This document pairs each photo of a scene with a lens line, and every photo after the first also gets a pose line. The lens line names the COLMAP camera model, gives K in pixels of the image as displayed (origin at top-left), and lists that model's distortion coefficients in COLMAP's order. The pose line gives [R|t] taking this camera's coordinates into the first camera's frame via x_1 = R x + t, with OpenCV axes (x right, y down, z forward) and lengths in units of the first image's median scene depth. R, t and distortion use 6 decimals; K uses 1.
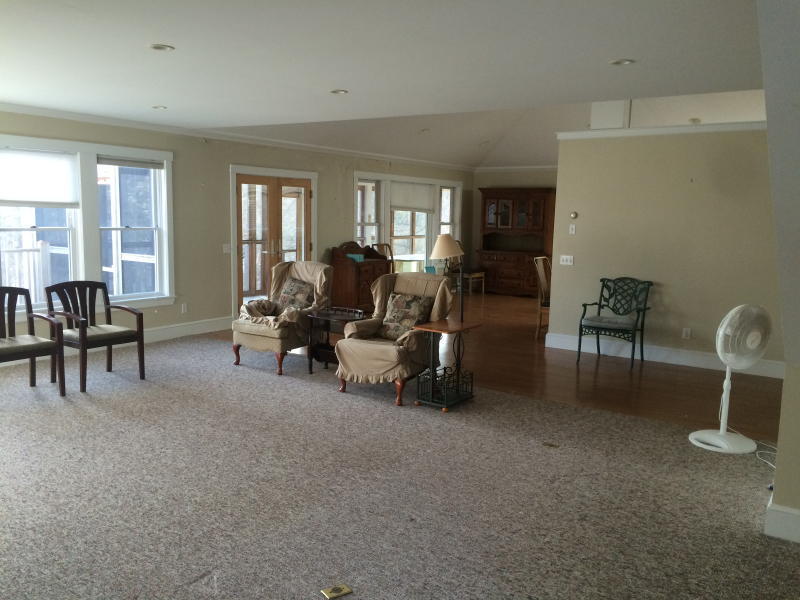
lens RADIAL K [[686.0, 0, 400.0], [0, 686.0, 300.0], [0, 0, 1]] dist [0.087661, -0.112038]
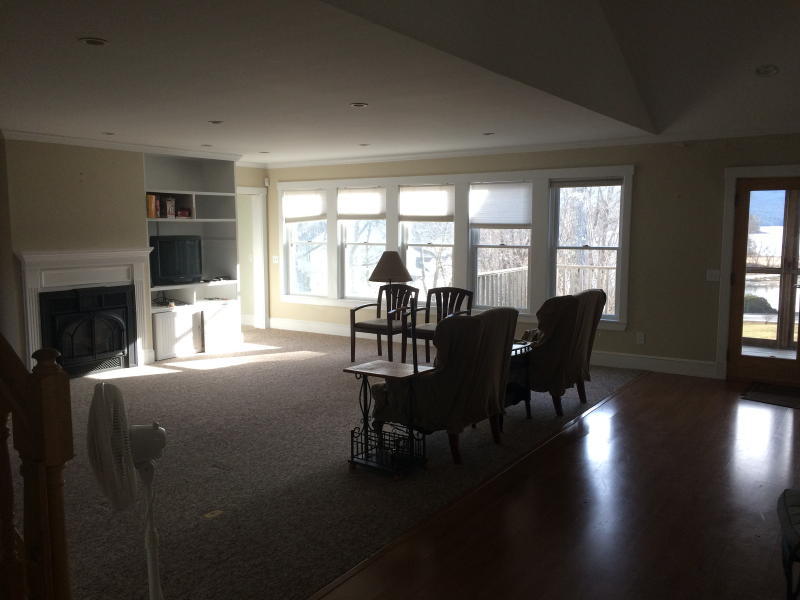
lens RADIAL K [[686.0, 0, 400.0], [0, 686.0, 300.0], [0, 0, 1]] dist [0.087661, -0.112038]
pose [[-0.002632, 0.084691, -0.996404, 0.776427], [-0.125803, 0.988463, 0.084348, -0.098727], [0.992052, 0.125573, 0.008052, 0.921170]]
